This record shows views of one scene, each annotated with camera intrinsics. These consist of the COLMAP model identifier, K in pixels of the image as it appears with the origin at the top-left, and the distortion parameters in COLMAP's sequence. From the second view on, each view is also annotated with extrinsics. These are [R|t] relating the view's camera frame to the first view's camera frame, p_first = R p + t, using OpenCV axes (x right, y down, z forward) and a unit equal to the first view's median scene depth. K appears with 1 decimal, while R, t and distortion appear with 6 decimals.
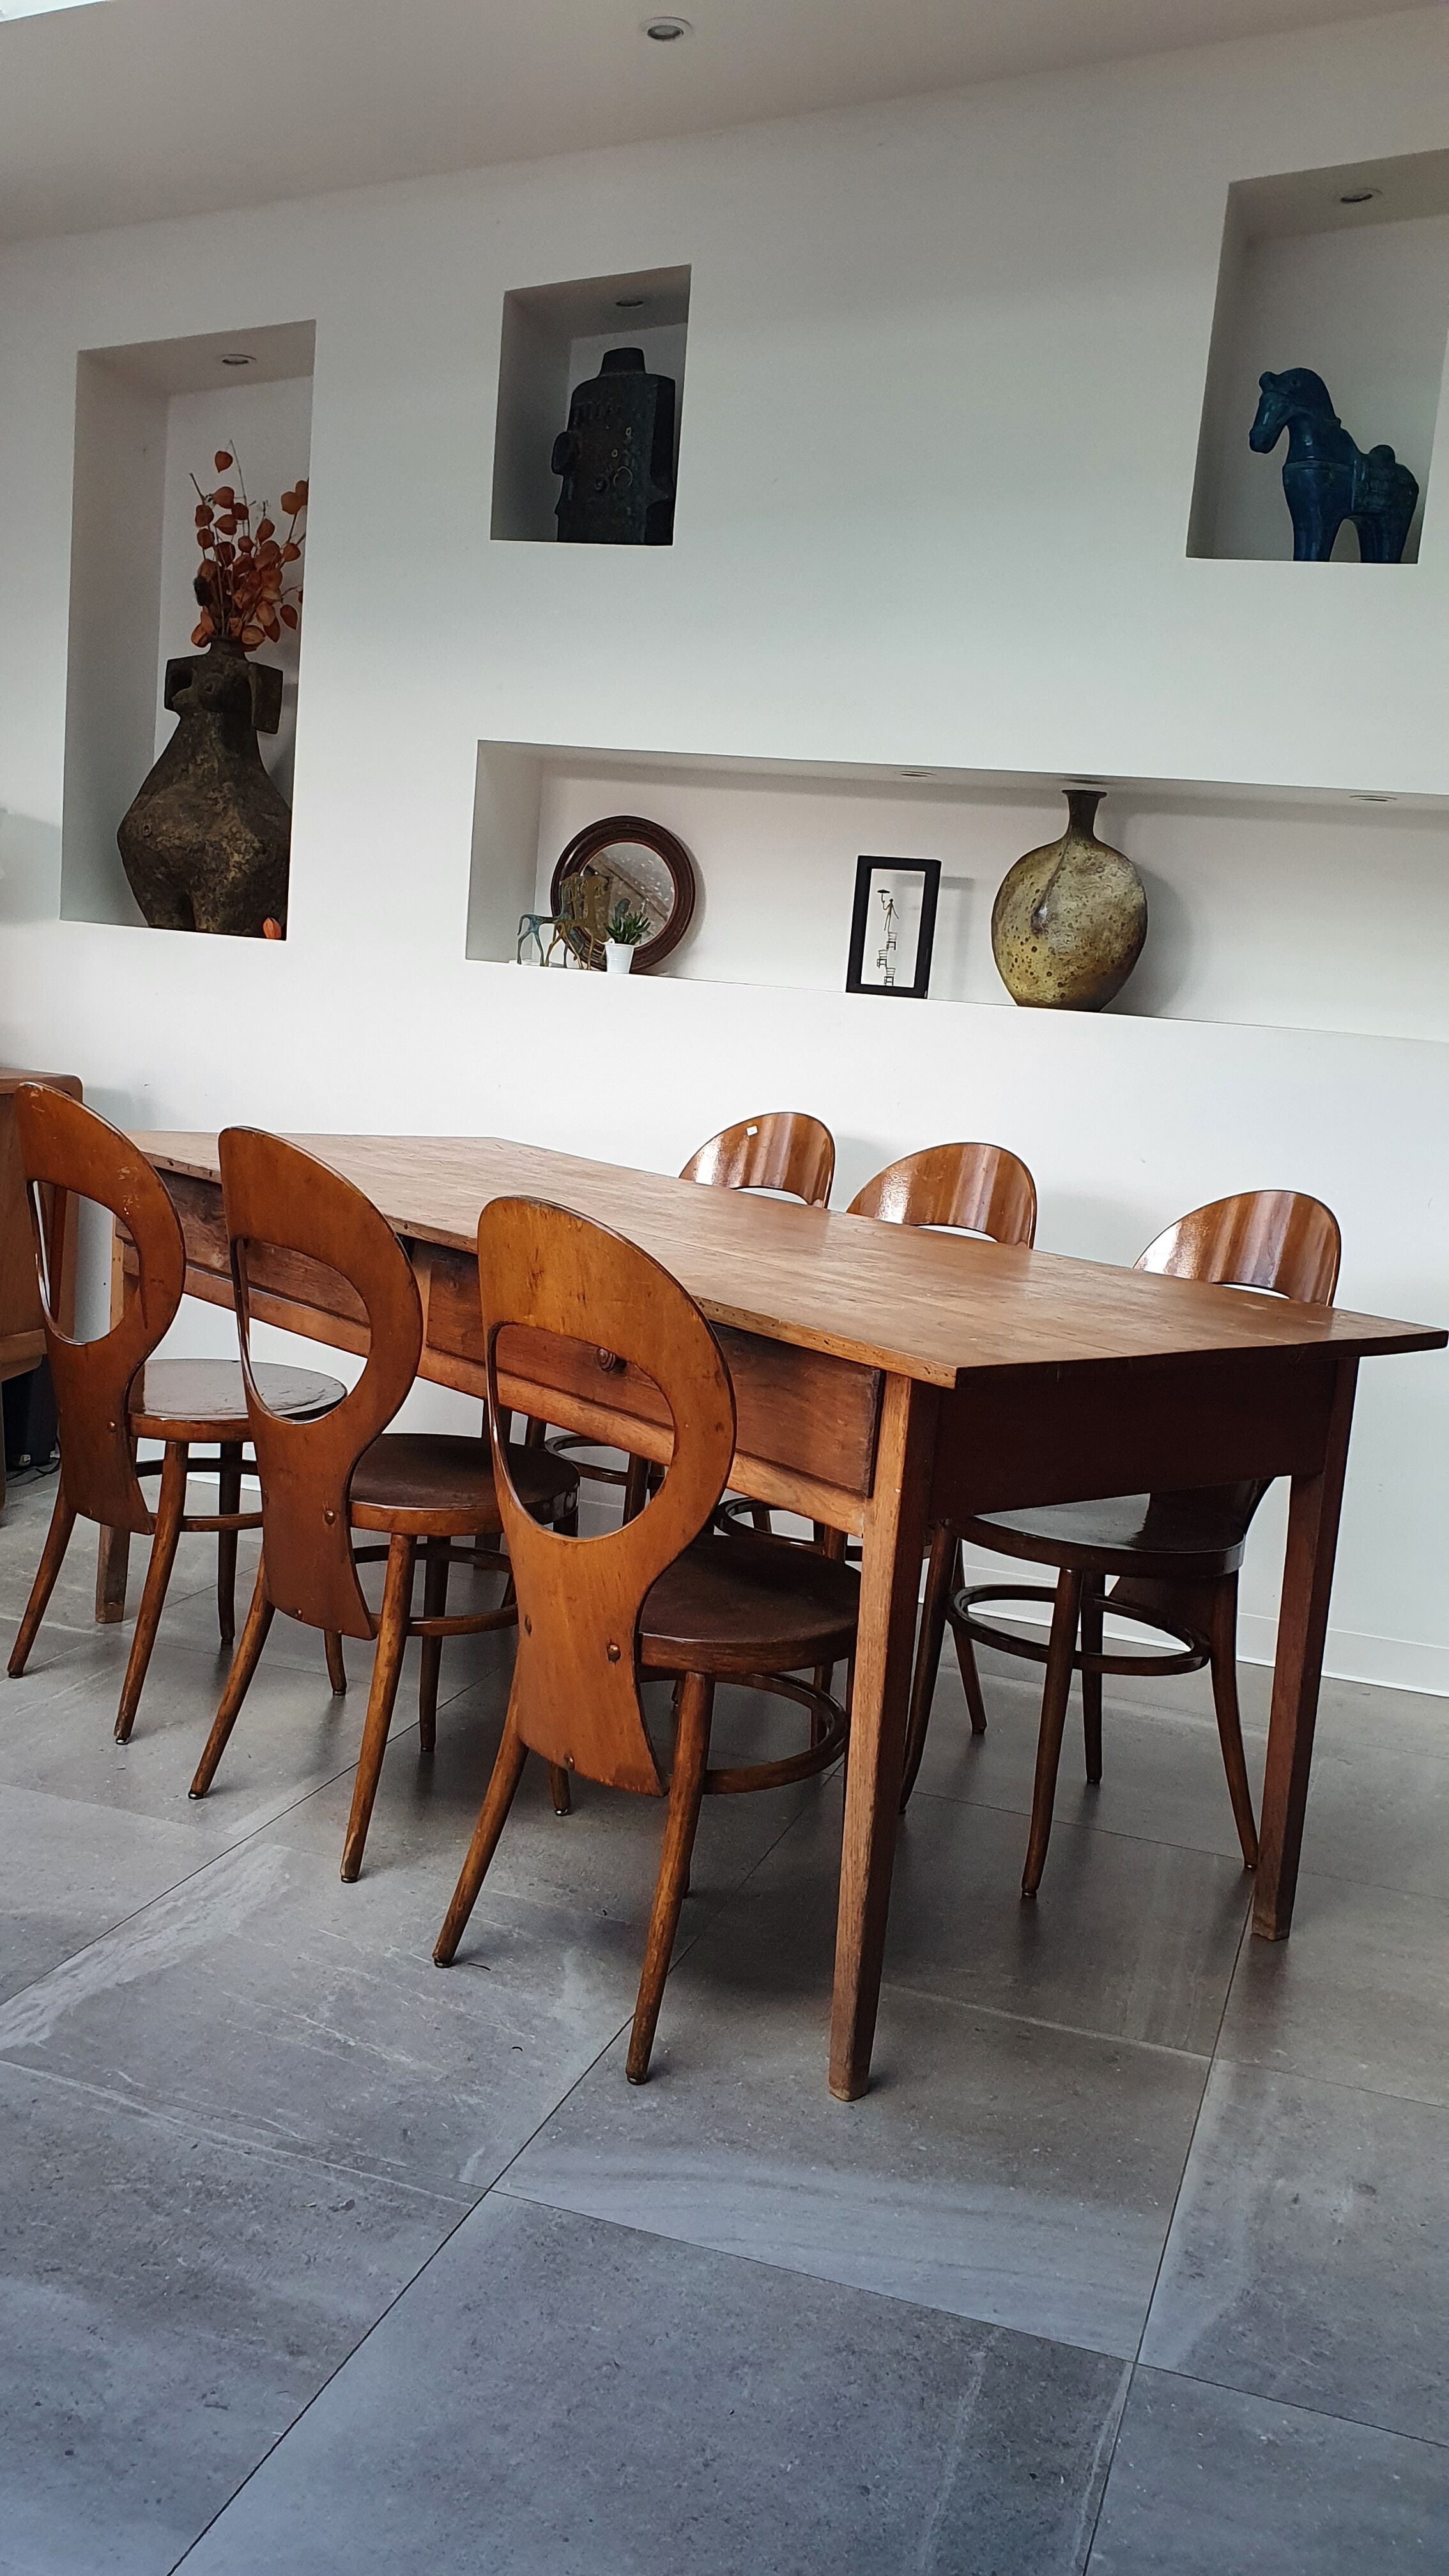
lens RADIAL K [[2295.7, 0, 729.3], [0, 2295.7, 1255.5], [0, 0, 1]] dist [0.029333, -0.045657]
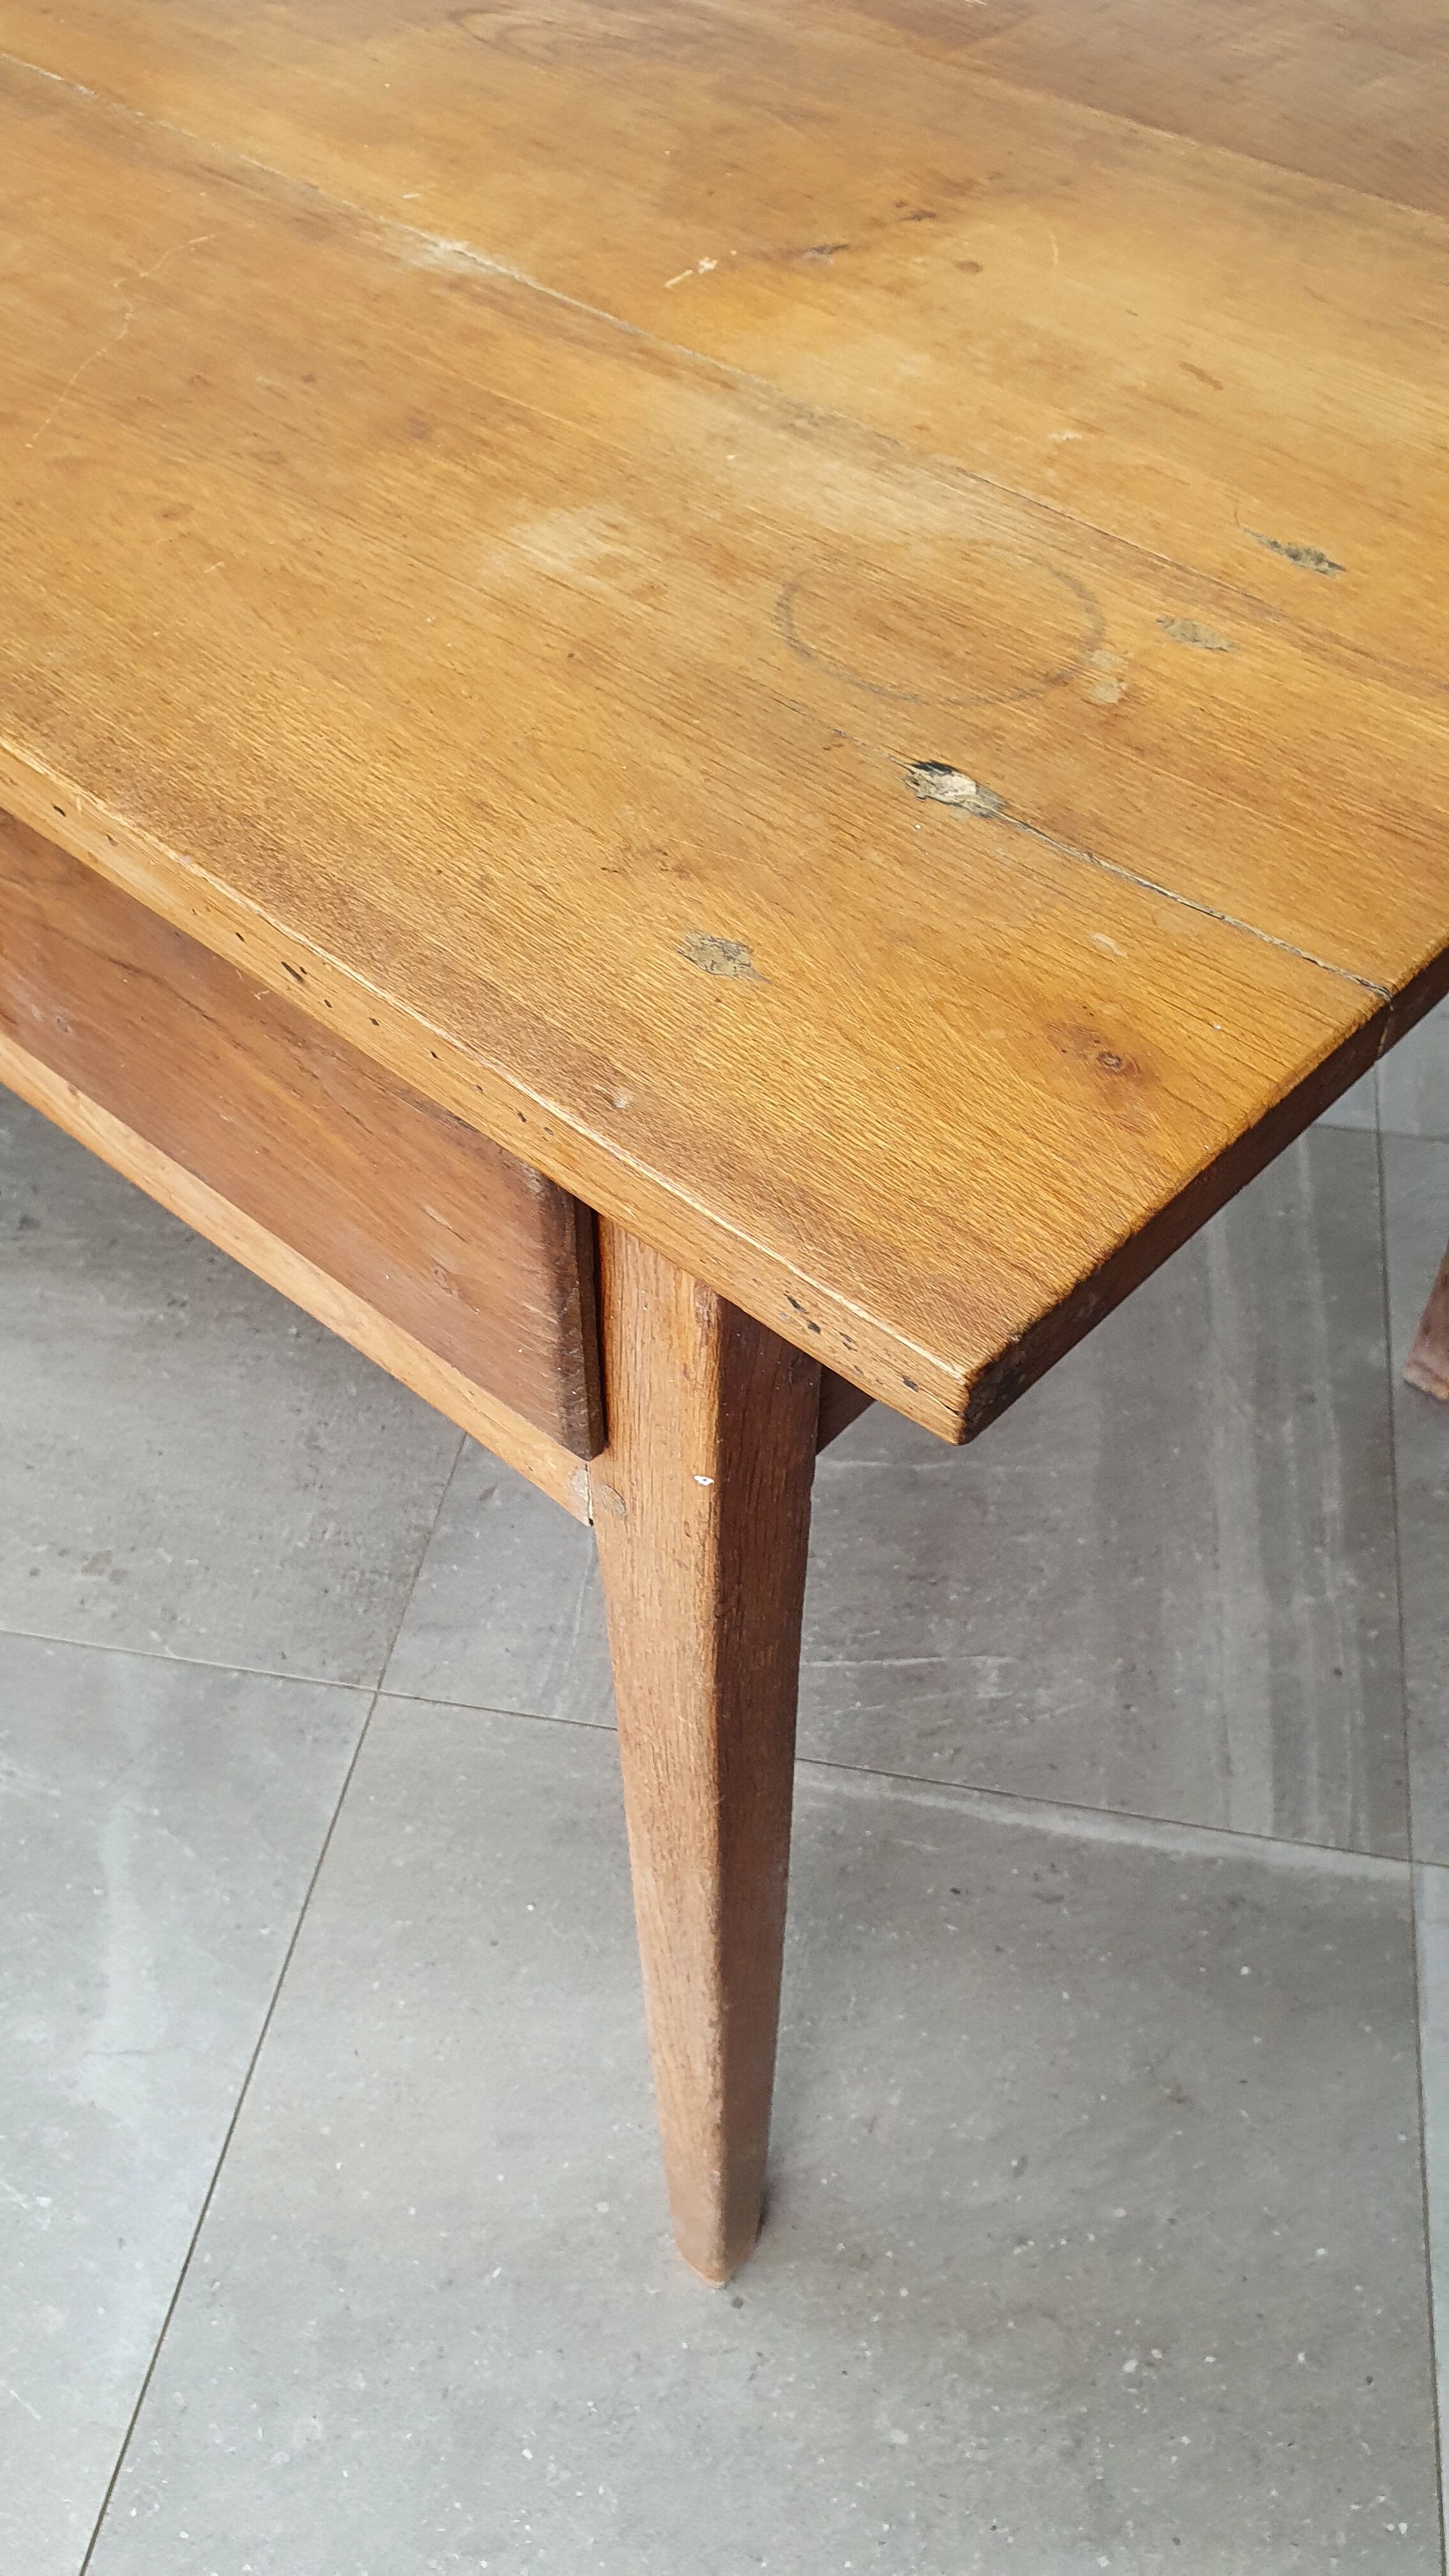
lens RADIAL K [[2026.1, 0, 741.4], [0, 2026.1, 1333.5], [0, 0, 1]] dist [0.006669, 0.014562]
pose [[0.987101, -0.156942, 0.031637, 0.057655], [0.094768, 0.732046, 0.674631, -0.047664], [-0.129038, -0.662931, 0.737477, 0.655737]]
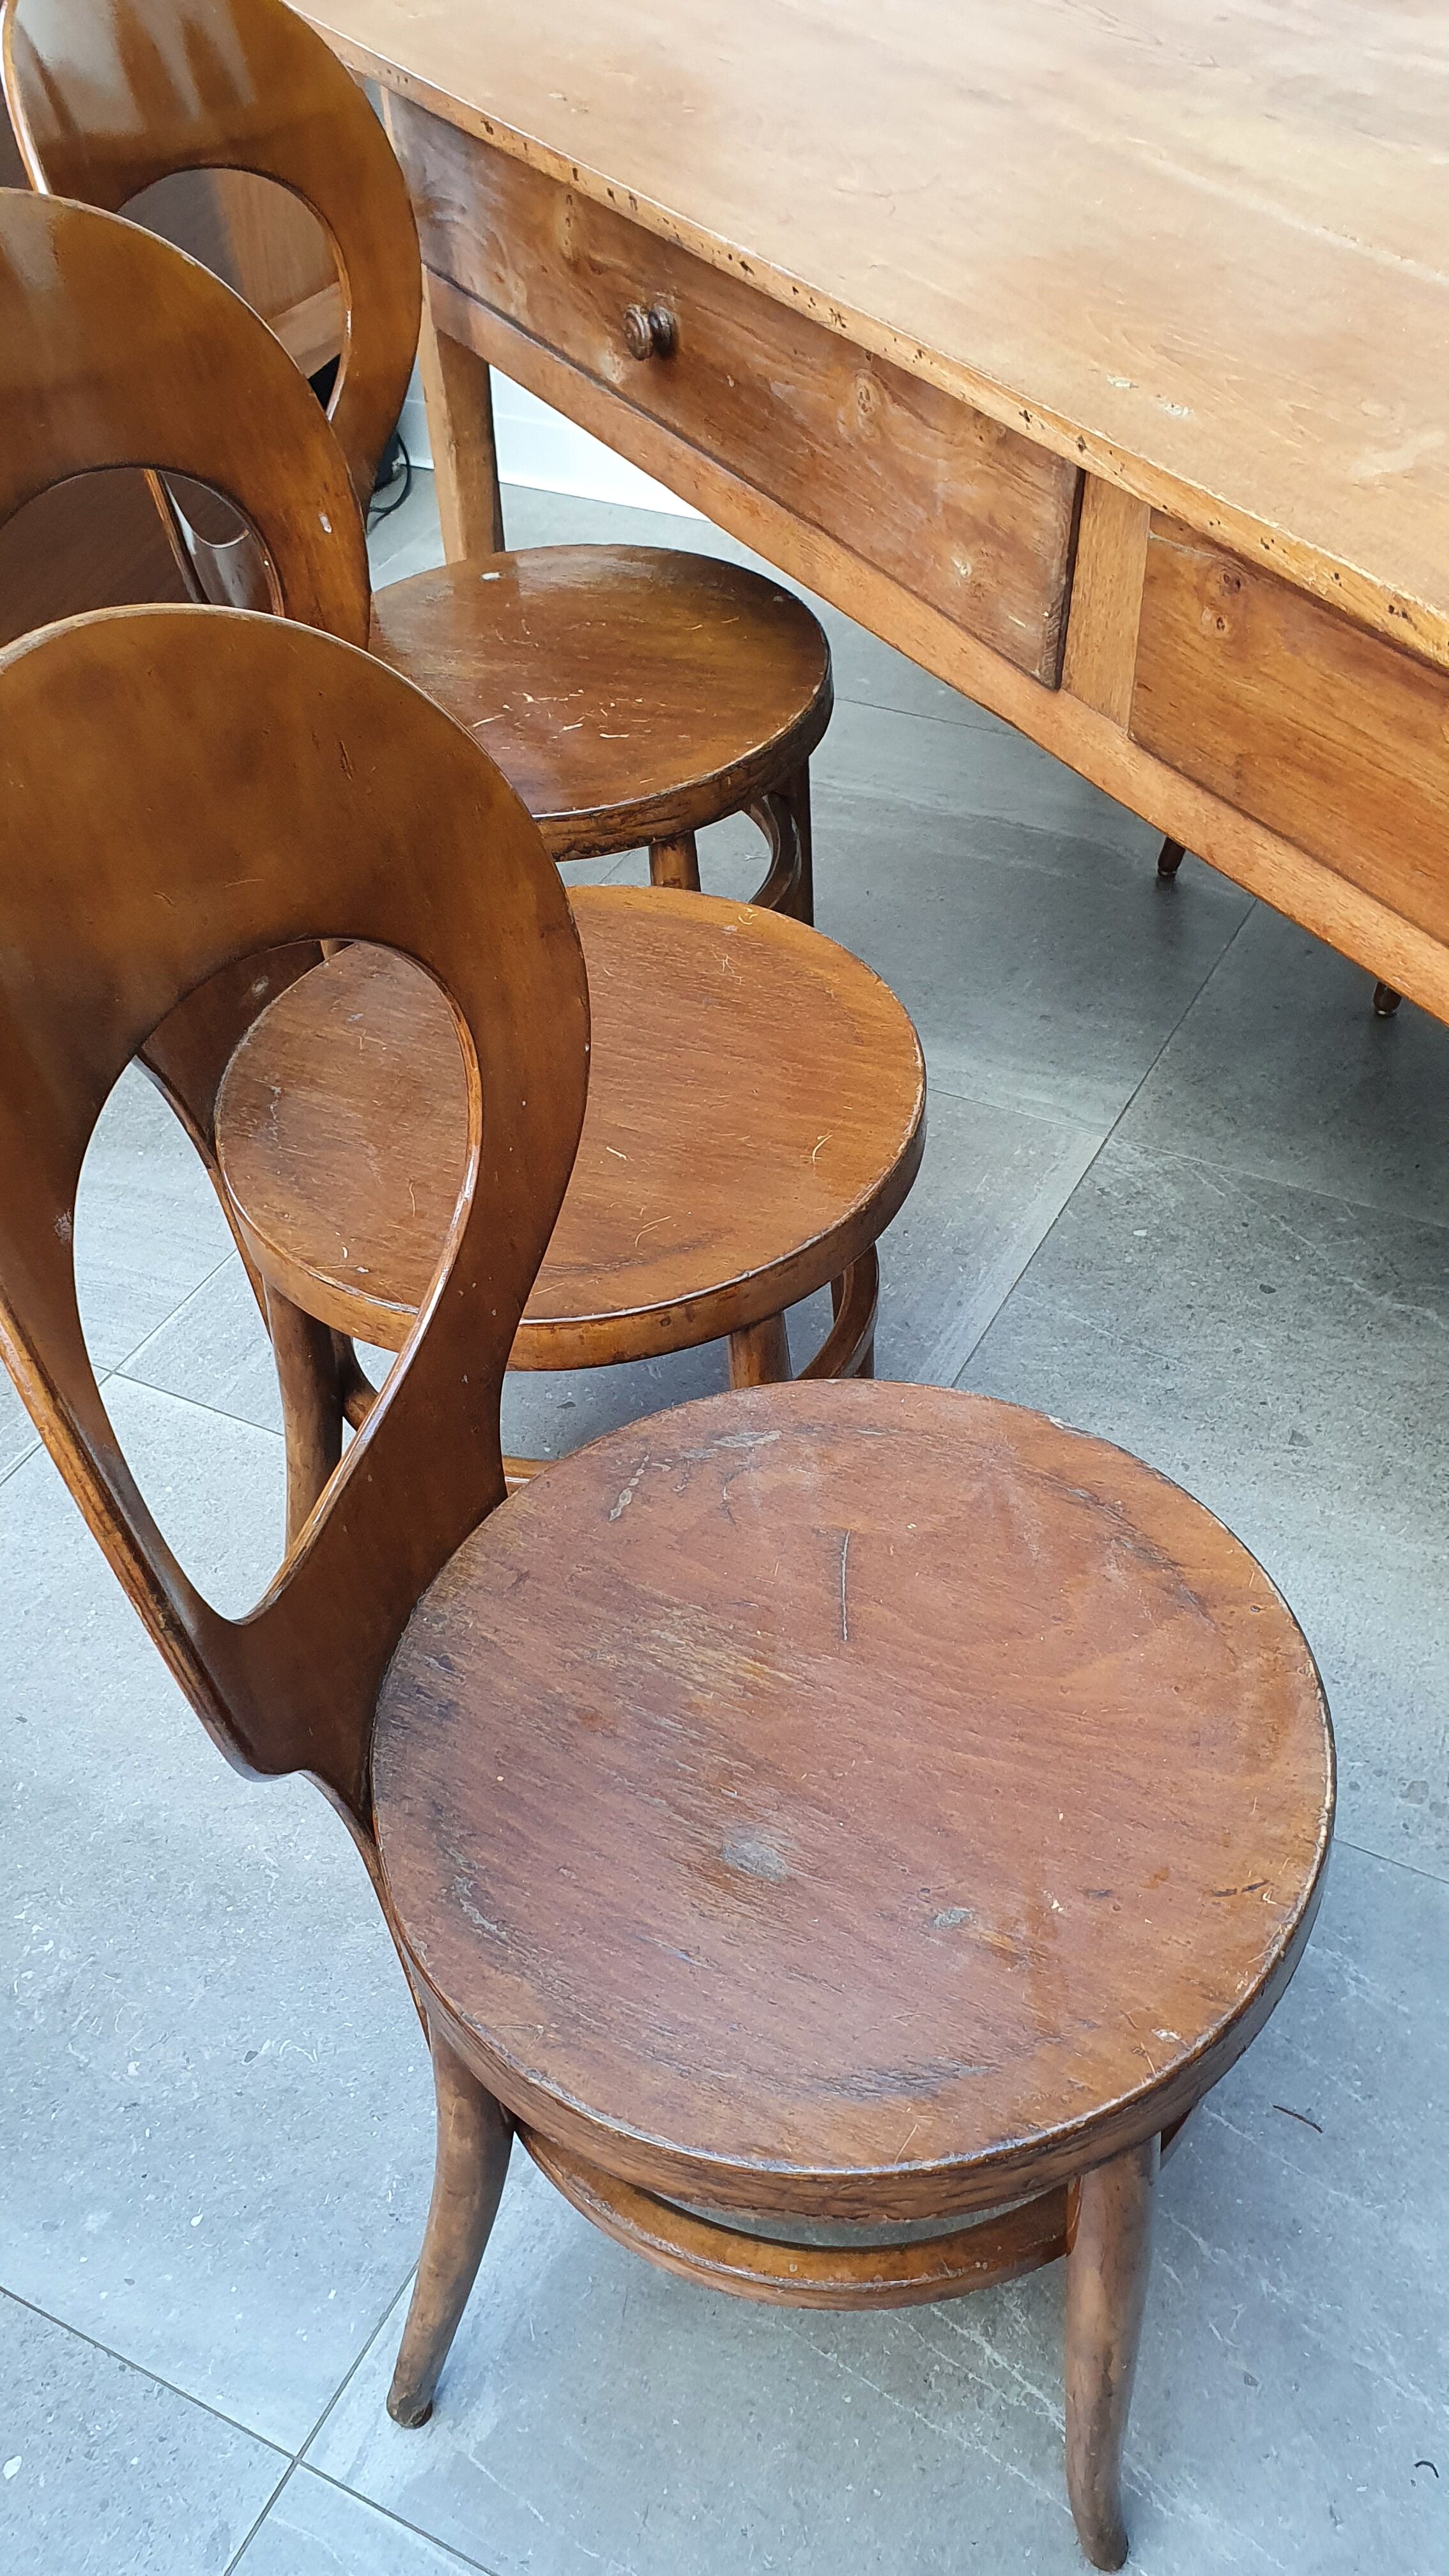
lens RADIAL K [[2216.9, 0, 718.8], [0, 2216.9, 1333.2], [0, 0, 1]] dist [0.012891, 0.003416]
pose [[0.979676, 0.024997, -0.199024, -0.123045], [0.097017, 0.809382, 0.579213, -0.110484], [0.175565, -0.586750, 0.790507, 0.607129]]
